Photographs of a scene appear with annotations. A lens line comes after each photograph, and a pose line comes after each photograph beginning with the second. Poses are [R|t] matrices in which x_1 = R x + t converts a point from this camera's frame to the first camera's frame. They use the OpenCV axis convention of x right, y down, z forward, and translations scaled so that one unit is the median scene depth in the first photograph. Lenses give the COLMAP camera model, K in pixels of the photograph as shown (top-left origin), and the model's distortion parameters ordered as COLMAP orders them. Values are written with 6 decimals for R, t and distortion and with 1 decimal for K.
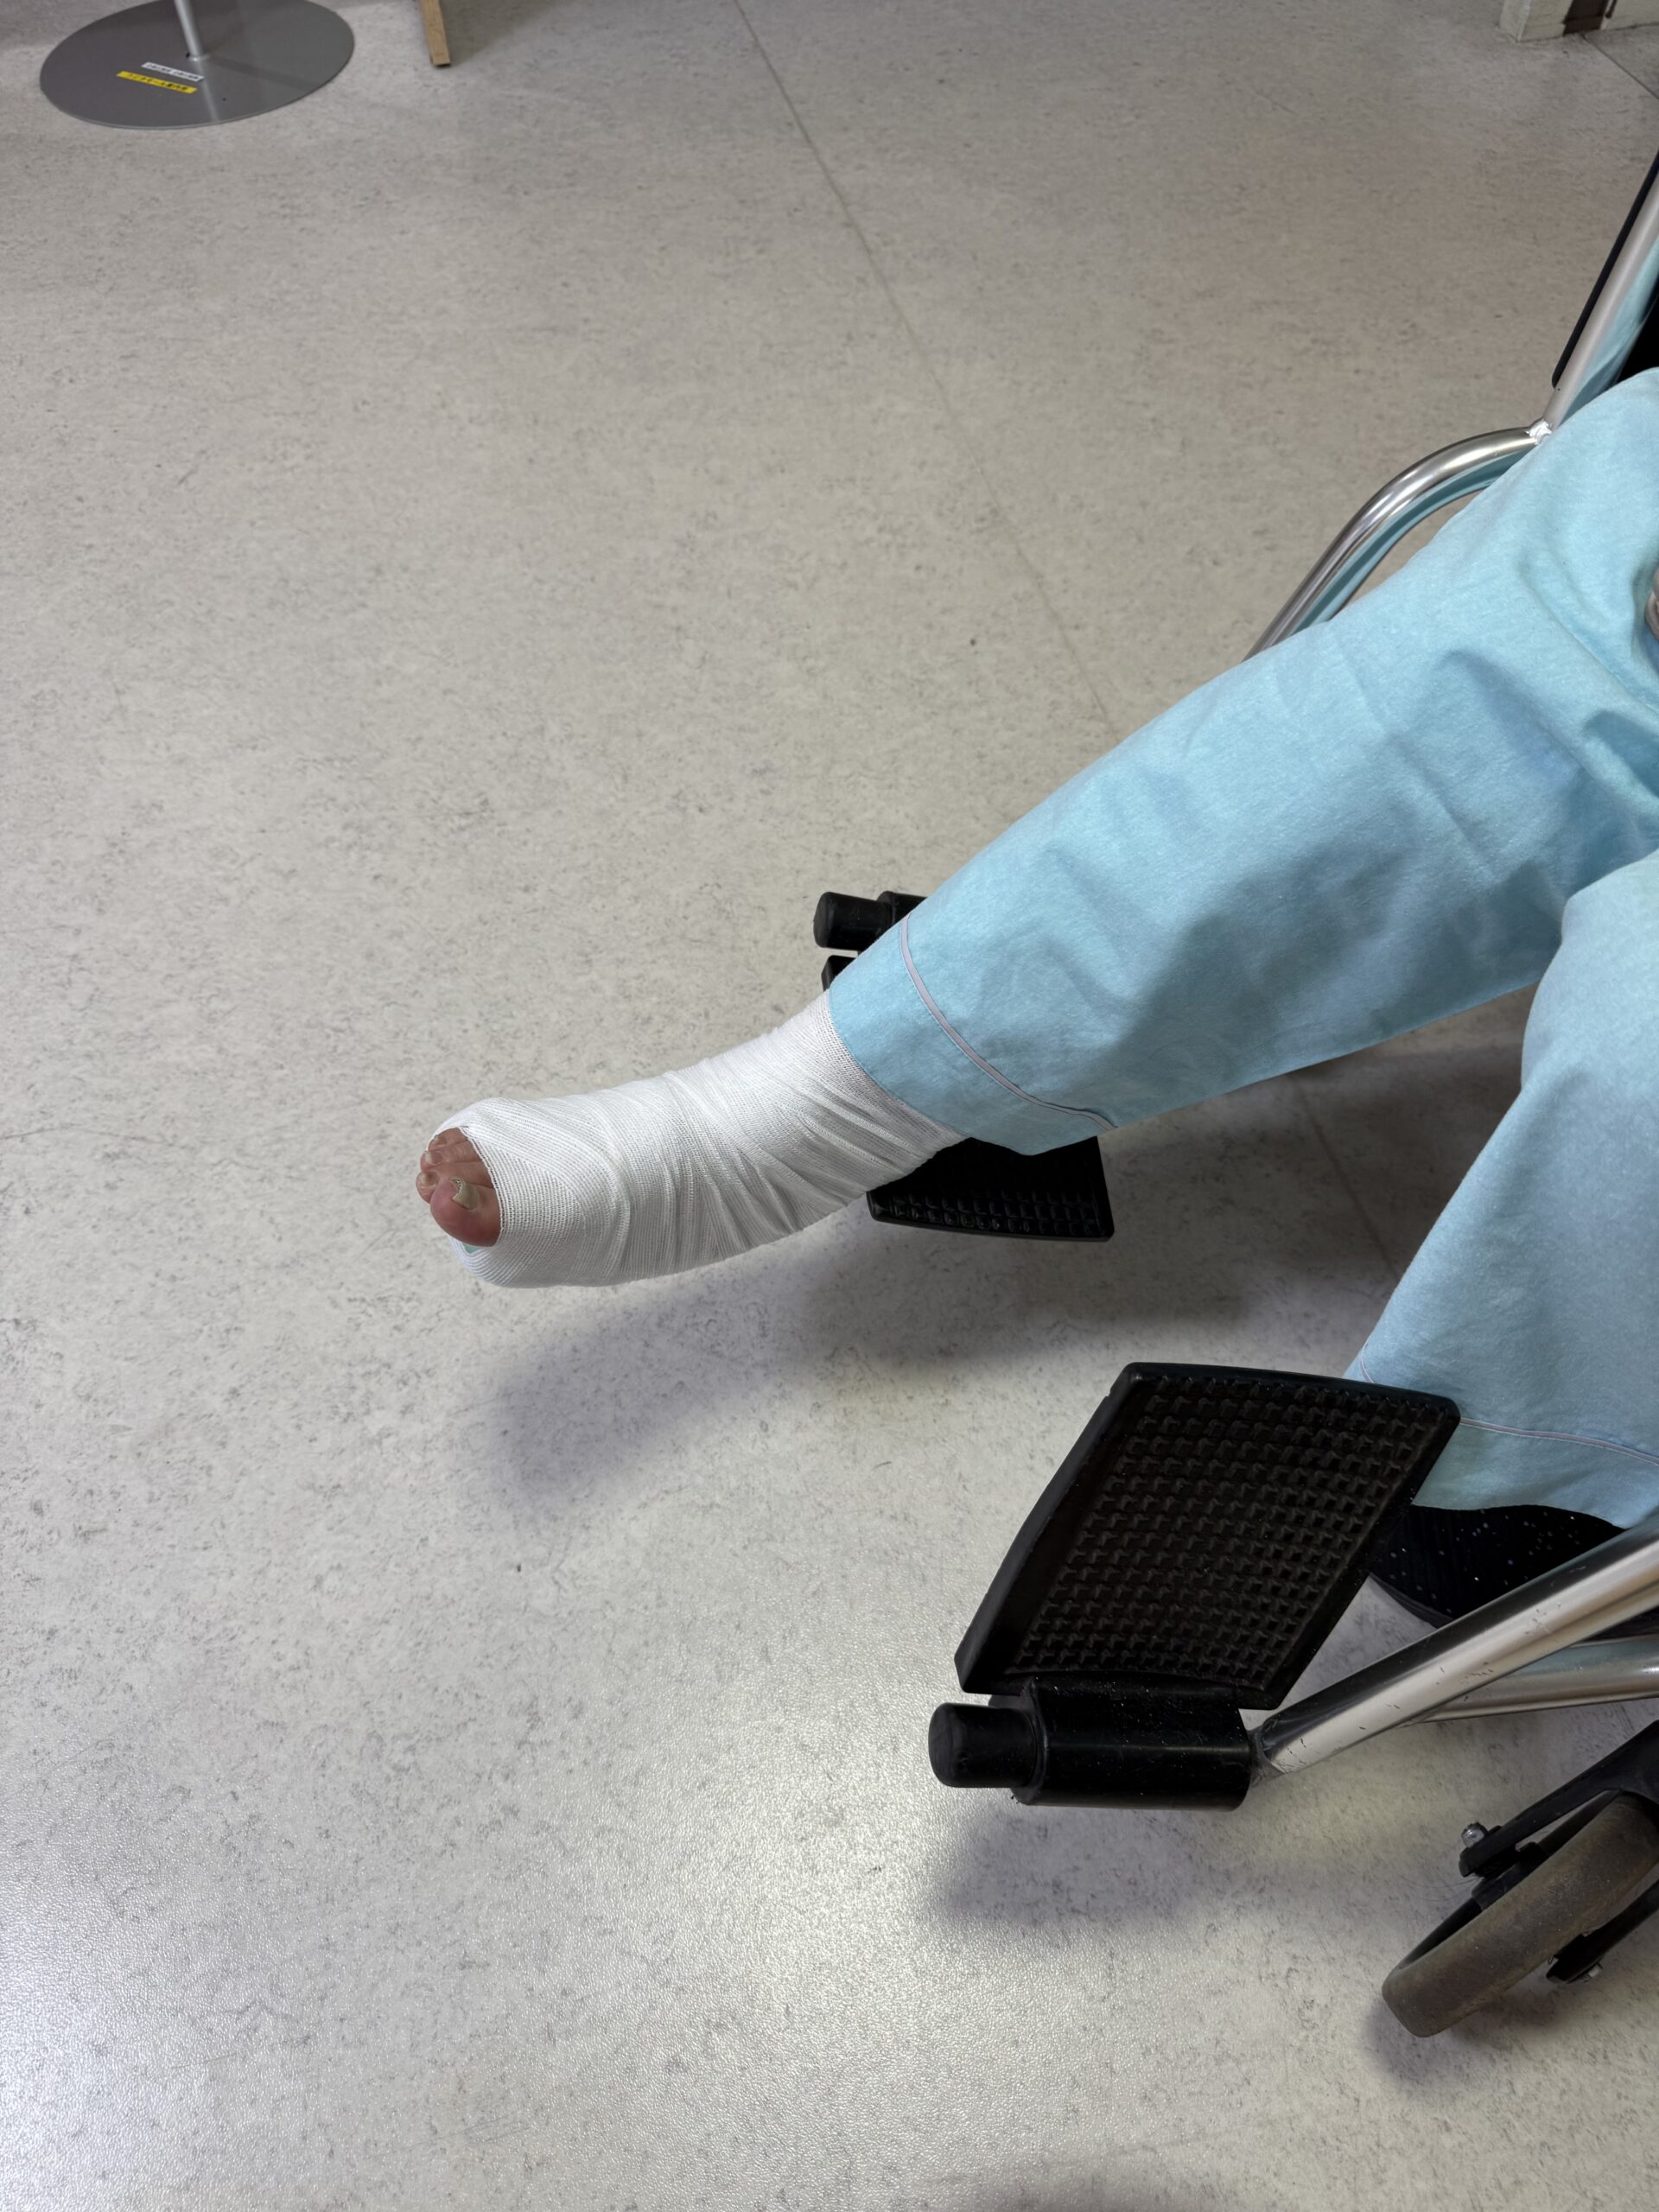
lens RADIAL K [[1520.0, 0, 821.8], [0, 1520.0, 1118.9], [0, 0, 1]] dist [-0.028205, 0.000705]
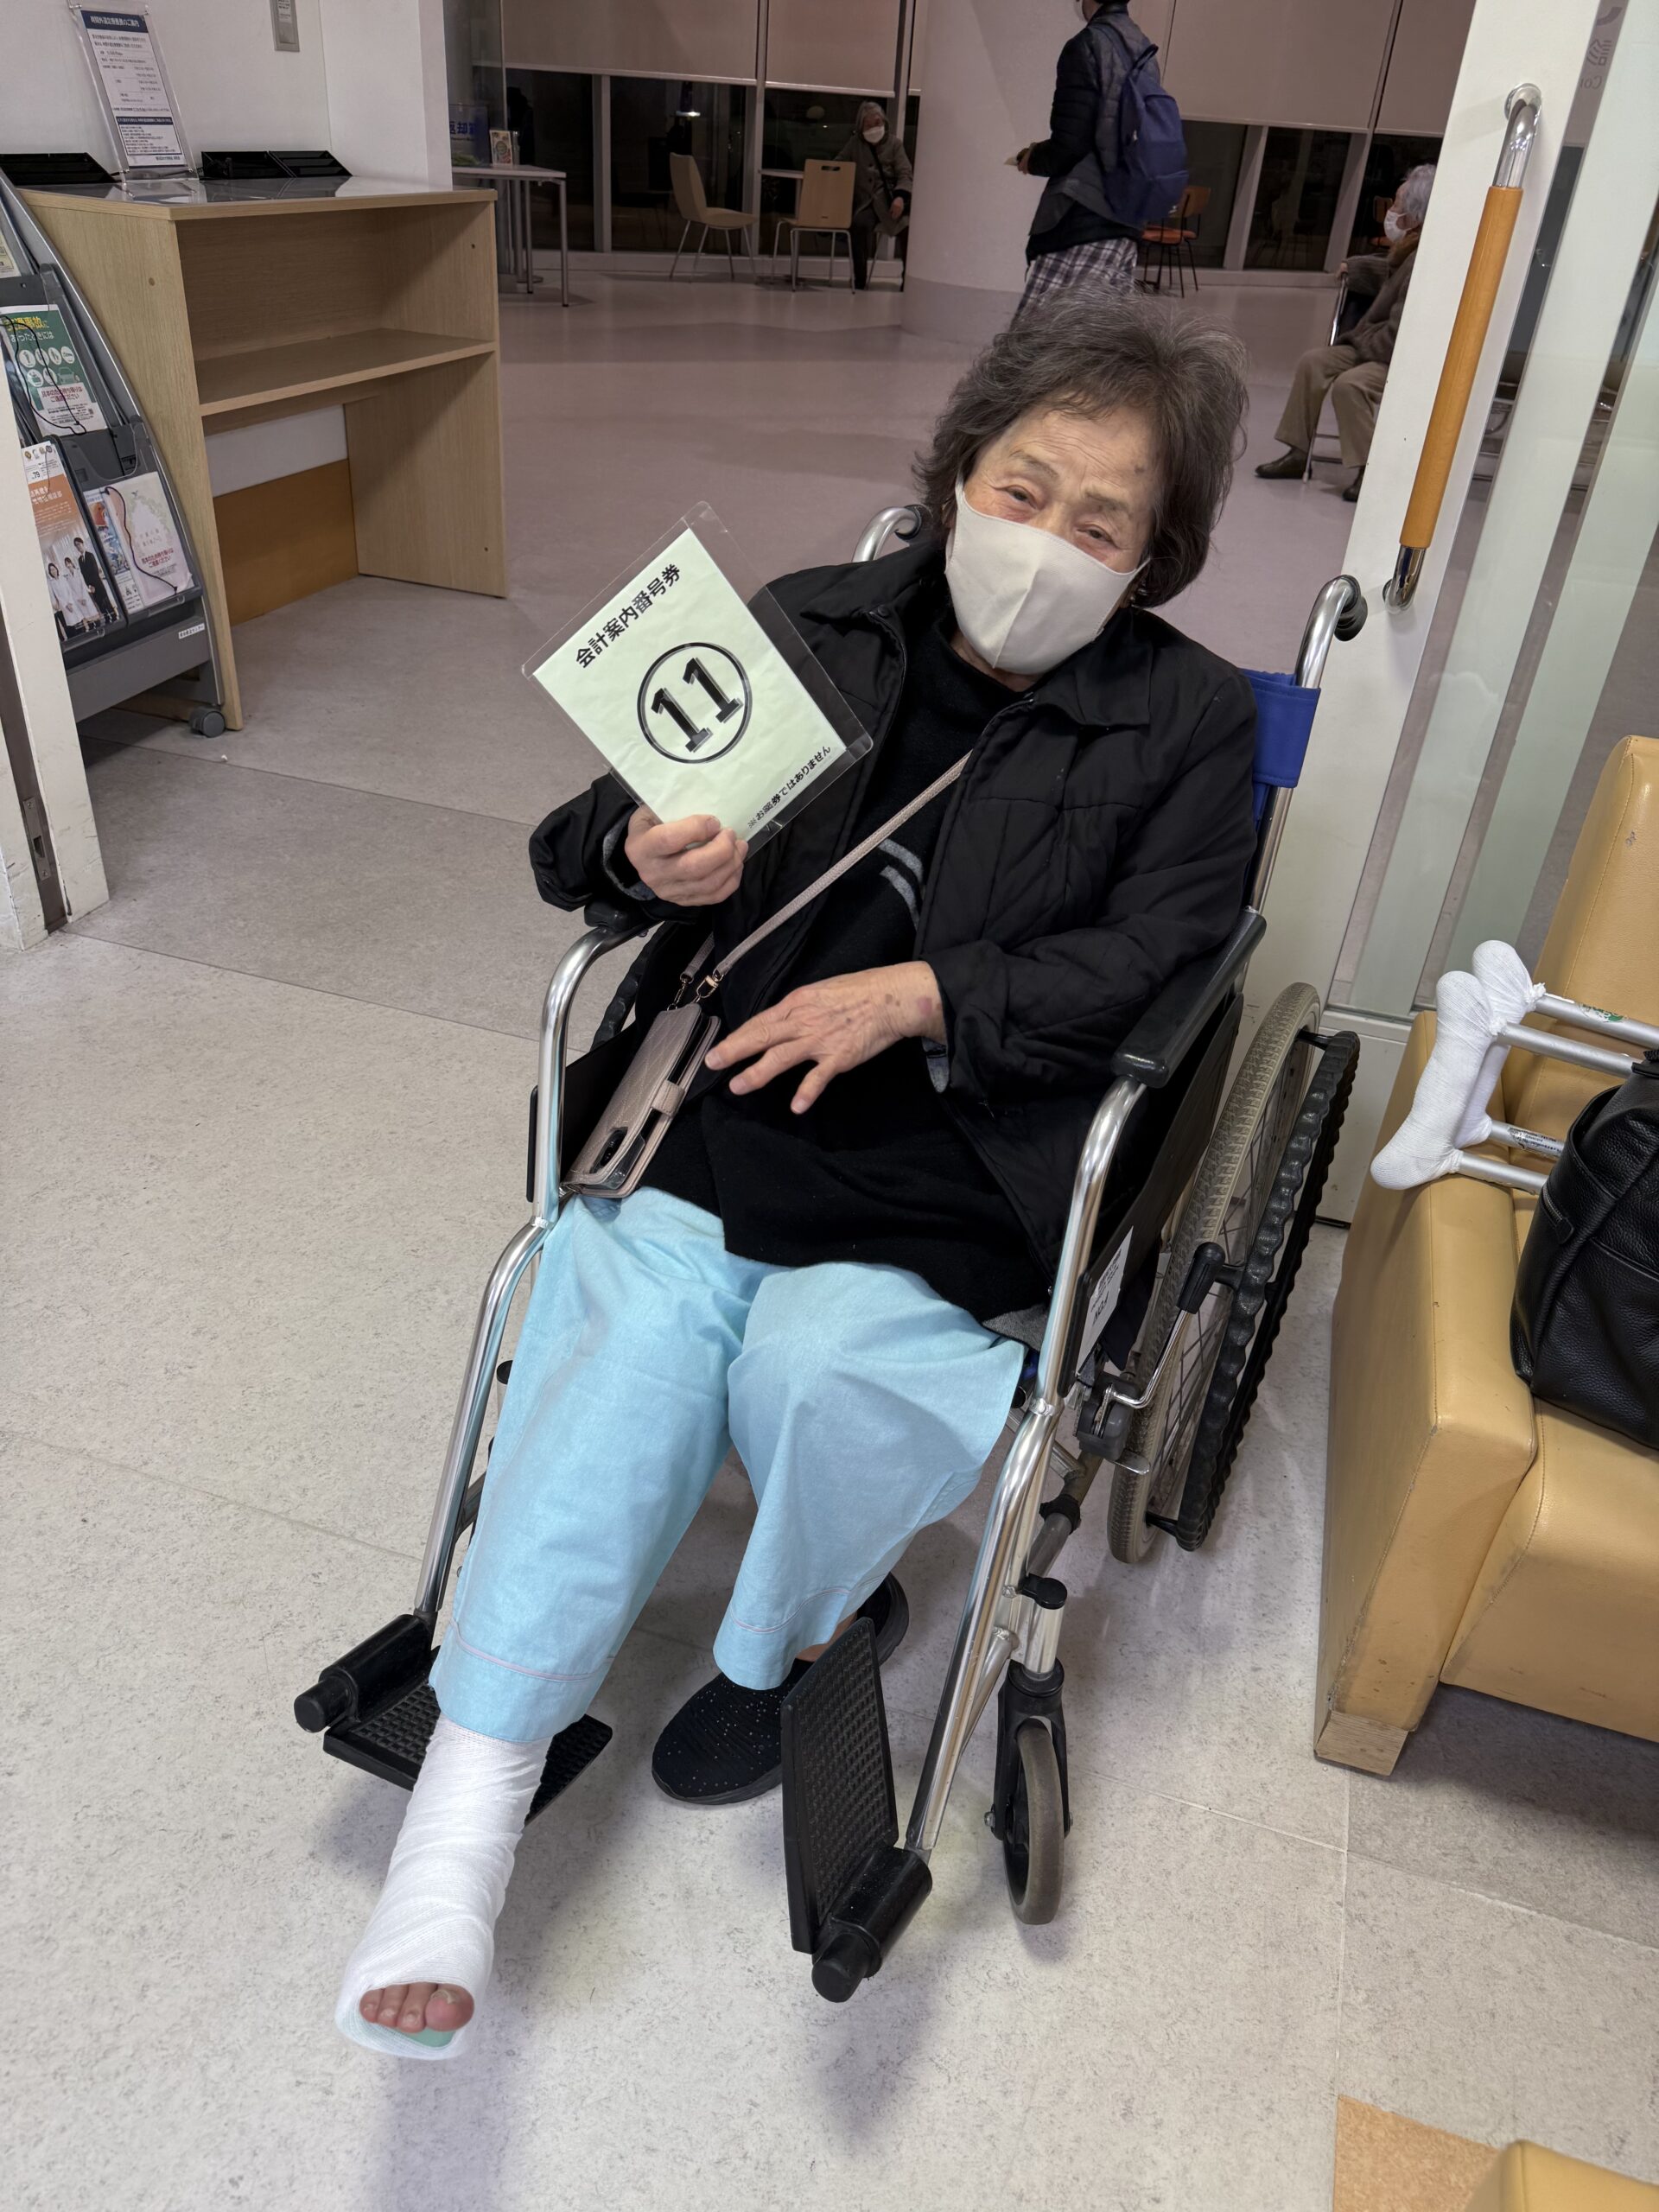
lens RADIAL K [[1520.0, 0, 821.8], [0, 1520.0, 1118.9], [0, 0, 1]] dist [-0.028205, 0.000705]
pose [[0.495690, -0.392310, 0.774845, -0.476458], [0.656797, 0.753064, -0.038889, -0.139640], [-0.568251, 0.528193, 0.630954, -0.306413]]
